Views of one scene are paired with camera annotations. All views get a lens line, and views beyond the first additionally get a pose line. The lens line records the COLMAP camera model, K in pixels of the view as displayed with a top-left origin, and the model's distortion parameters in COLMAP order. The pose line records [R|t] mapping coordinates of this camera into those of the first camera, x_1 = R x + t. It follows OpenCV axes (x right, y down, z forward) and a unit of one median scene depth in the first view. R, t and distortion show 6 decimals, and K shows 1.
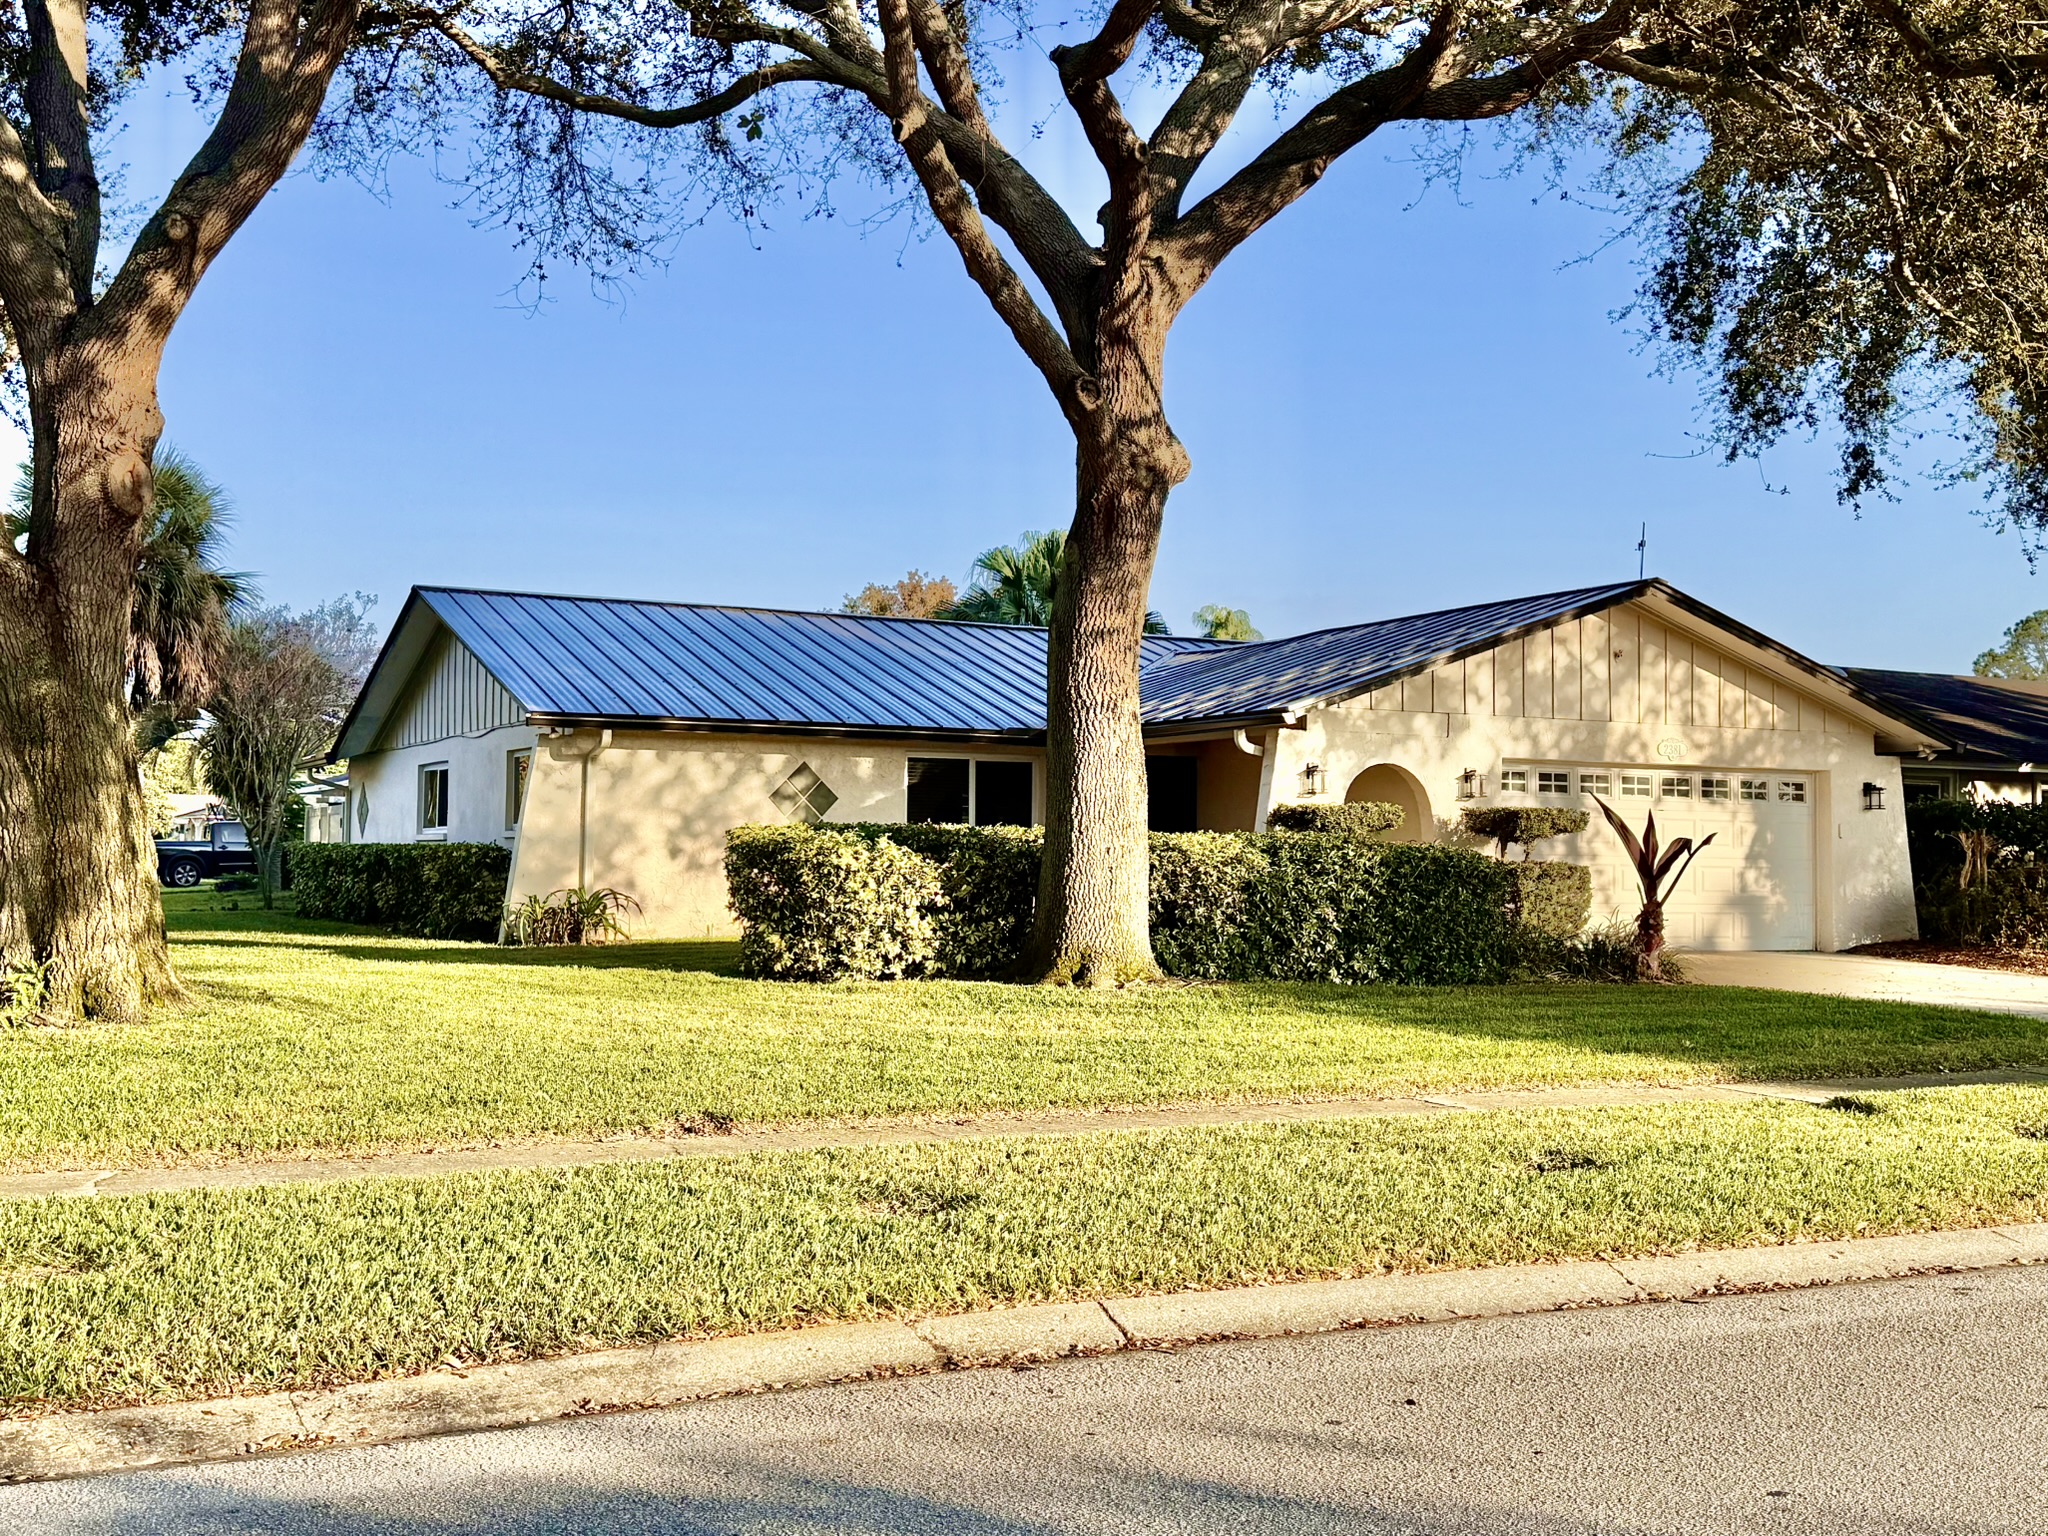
lens RADIAL K [[2261.7, 0, 1024.0], [0, 2261.7, 768.0], [0, 0, 1]] dist [0.017742, 0.011621]
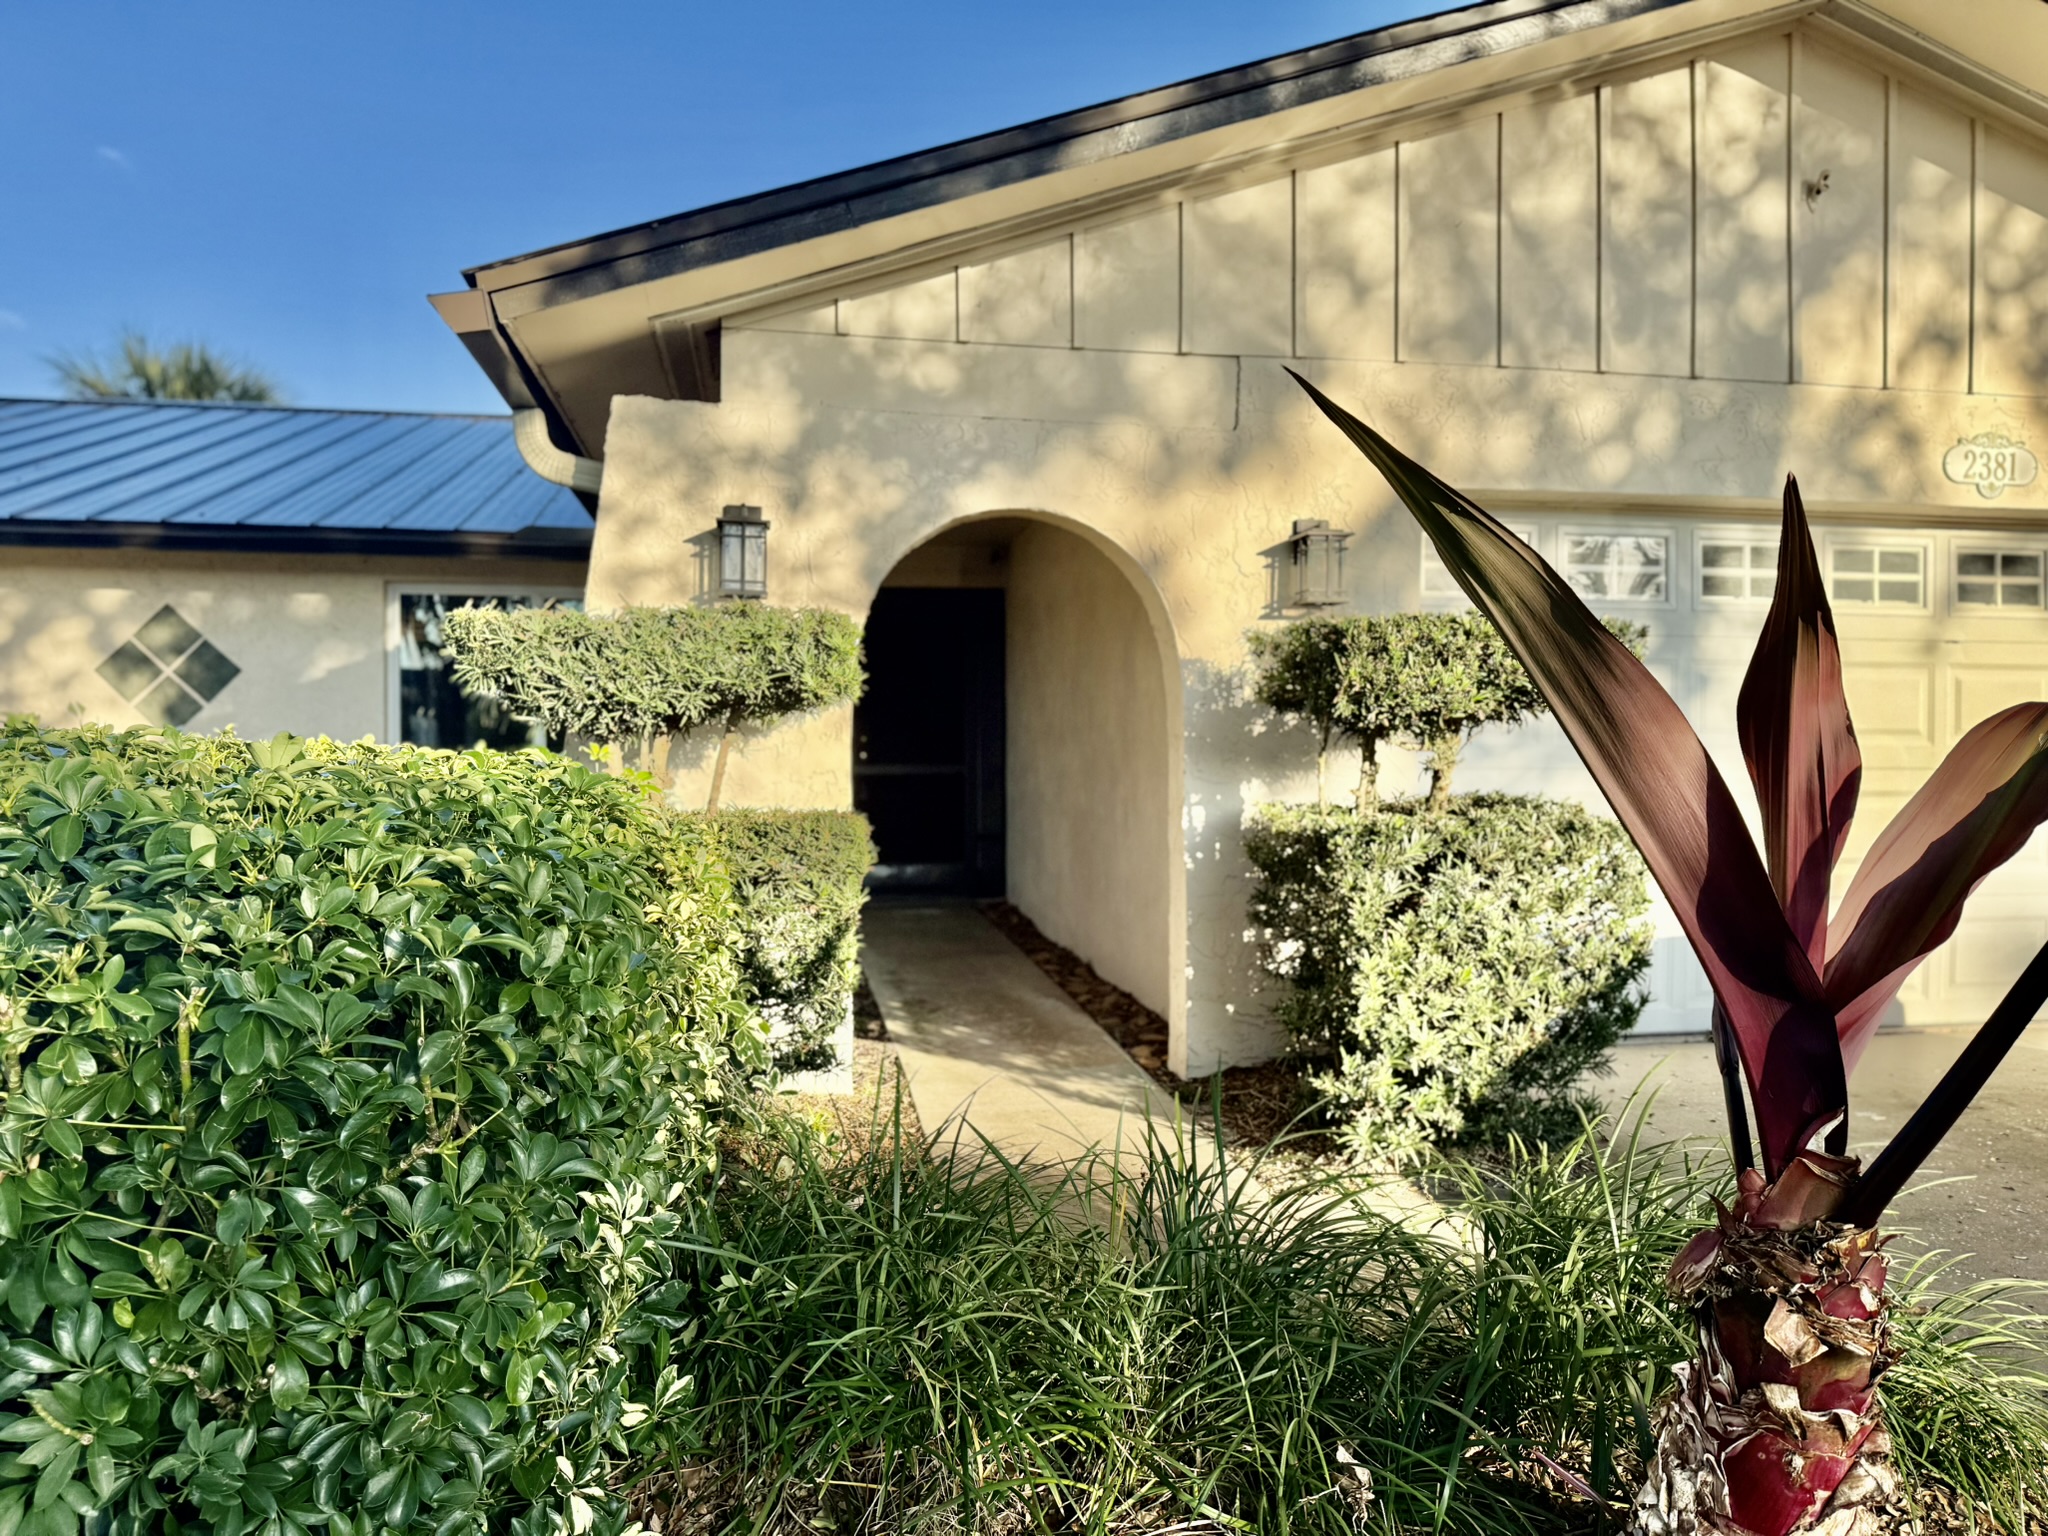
lens RADIAL K [[1515.7, 0, 1024.0], [0, 1515.7, 768.0], [0, 0, 1]] dist [0.100518, -0.204846]
pose [[0.956134, -0.007491, -0.292835, 0.210758], [0.026397, 0.997809, 0.060661, 0.021911], [0.291739, -0.065730, 0.954237, 0.729160]]
